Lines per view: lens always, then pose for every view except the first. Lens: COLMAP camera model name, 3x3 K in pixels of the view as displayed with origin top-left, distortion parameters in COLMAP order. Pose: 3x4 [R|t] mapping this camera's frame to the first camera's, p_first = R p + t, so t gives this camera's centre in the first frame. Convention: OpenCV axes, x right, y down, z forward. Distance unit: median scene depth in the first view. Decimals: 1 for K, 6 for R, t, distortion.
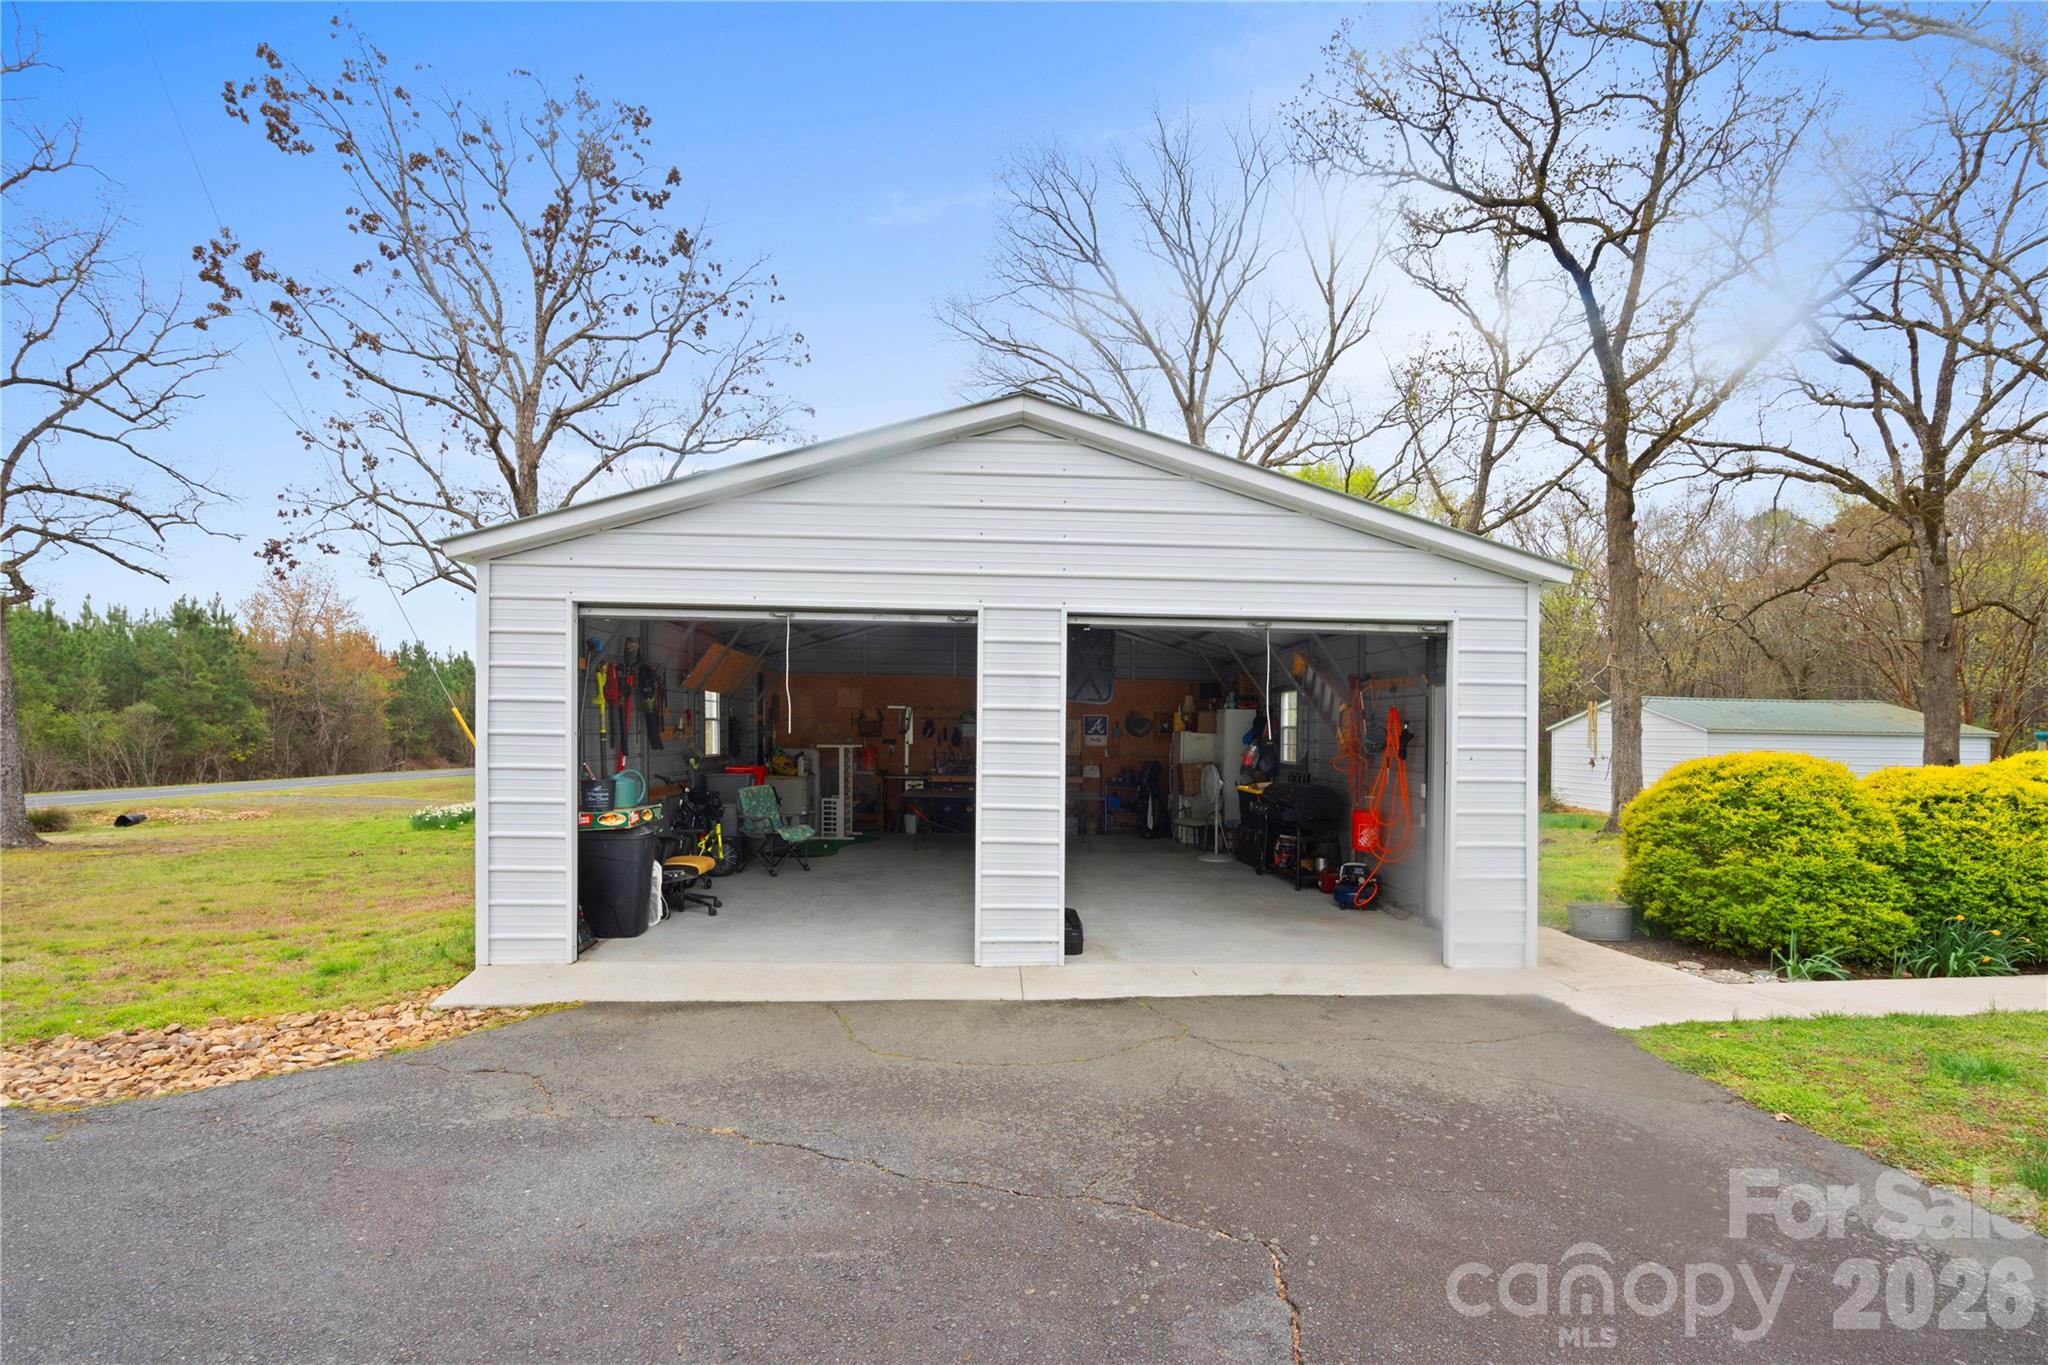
lens RADIAL K [[929.8, 0, 1024.0], [0, 929.8, 682.5], [0, 0, 1]] dist [0.000415, 0.000310]
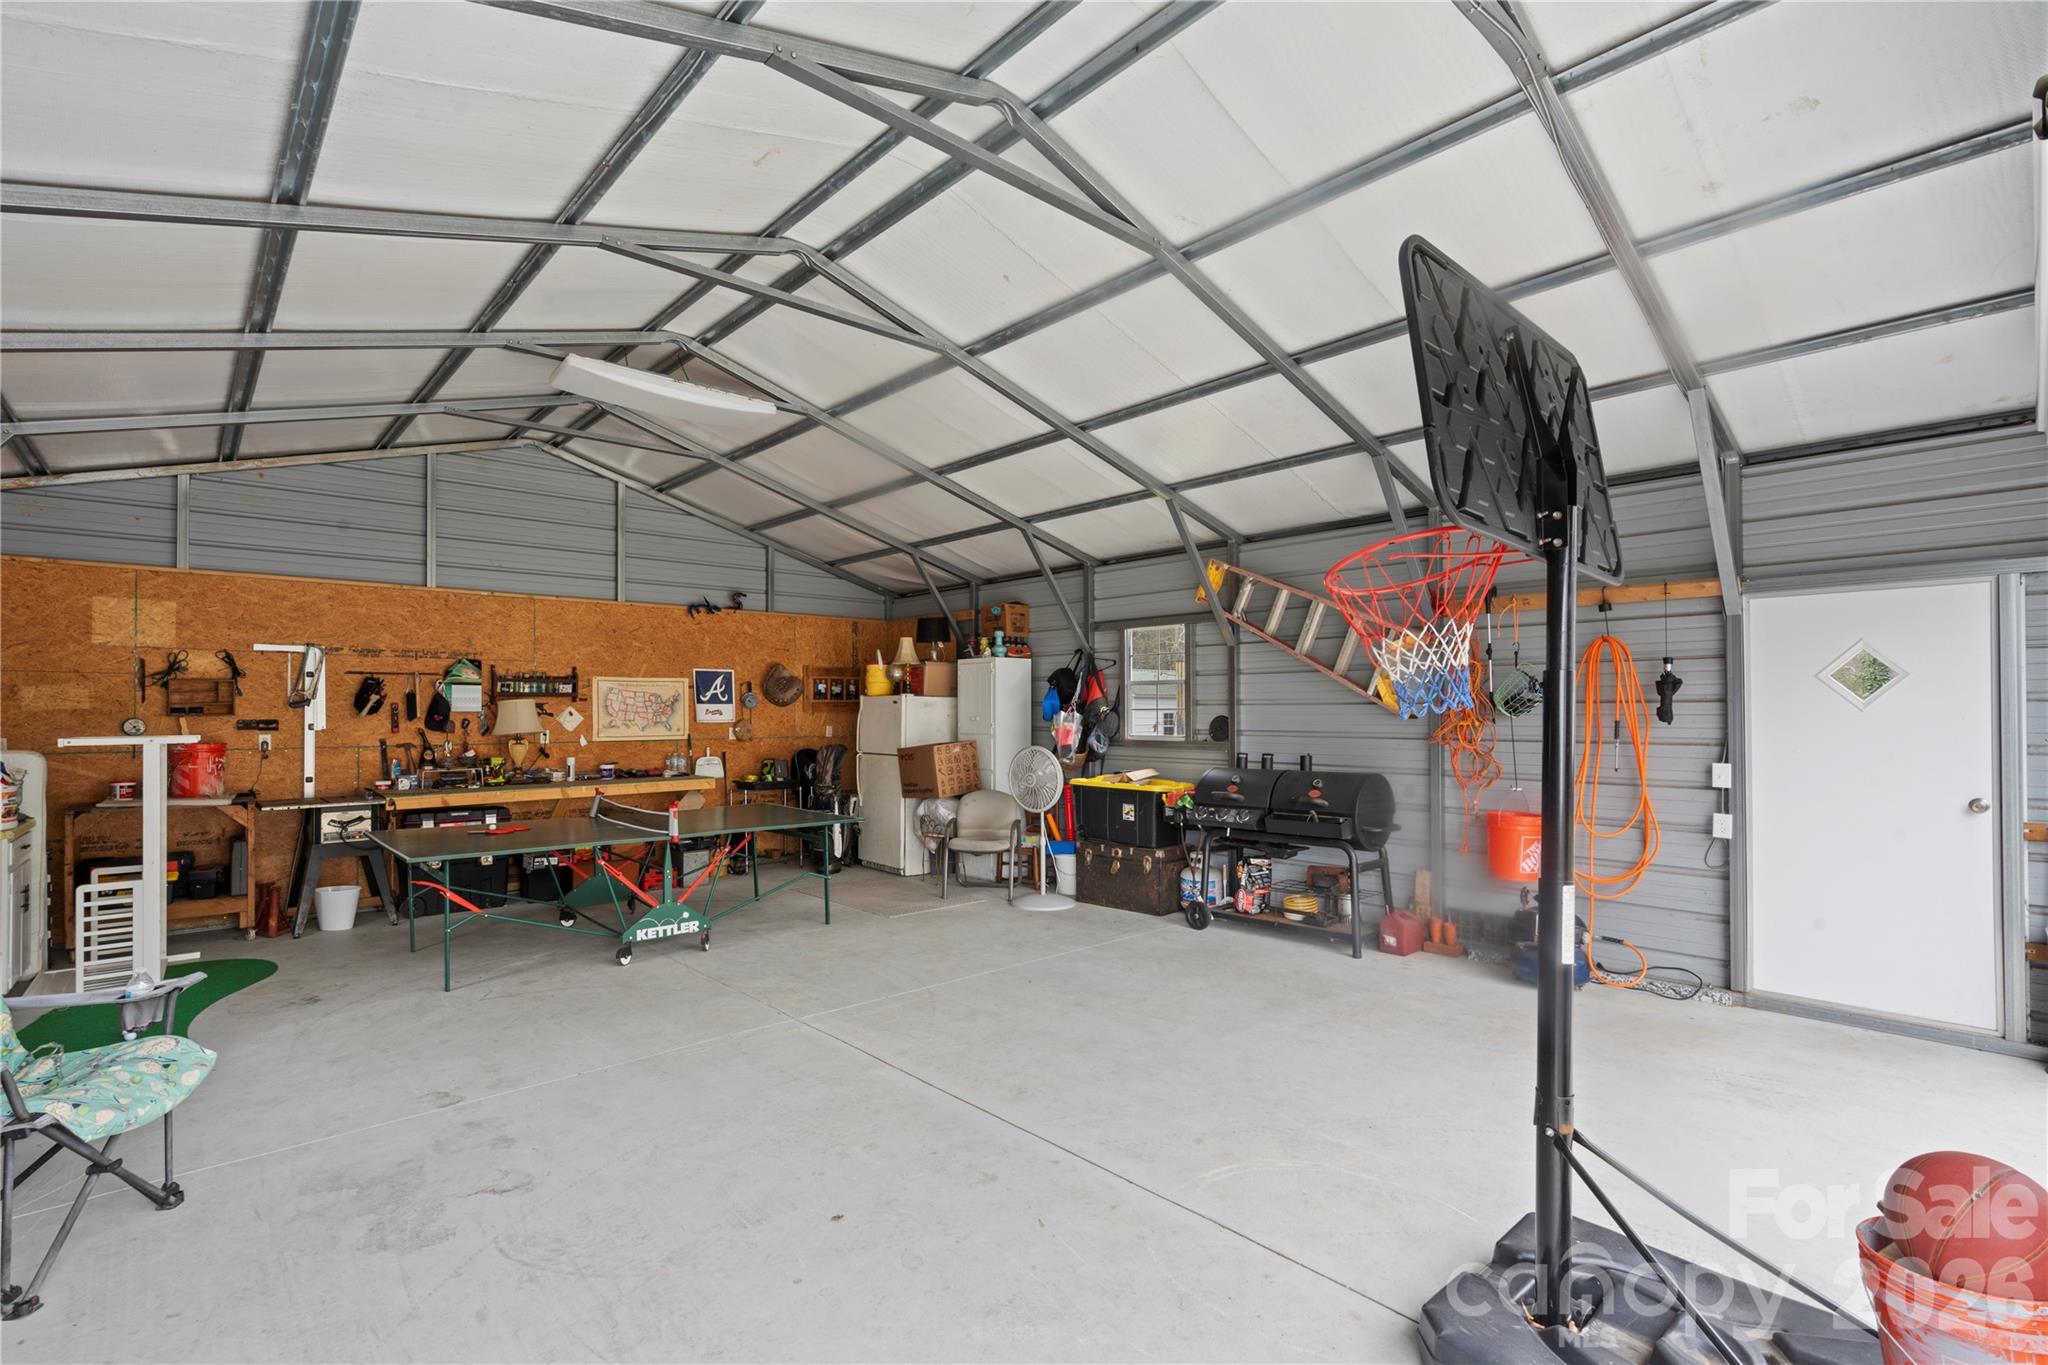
lens RADIAL K [[929.8, 0, 1024.0], [0, 929.8, 682.5], [0, 0, 1]] dist [0.000415, 0.000310]
pose [[0.769110, -0.000569, 0.639116, -0.150947], [-0.018589, 0.999557, 0.023259, 0.026838], [-0.638846, -0.029769, 0.768759, 0.443800]]
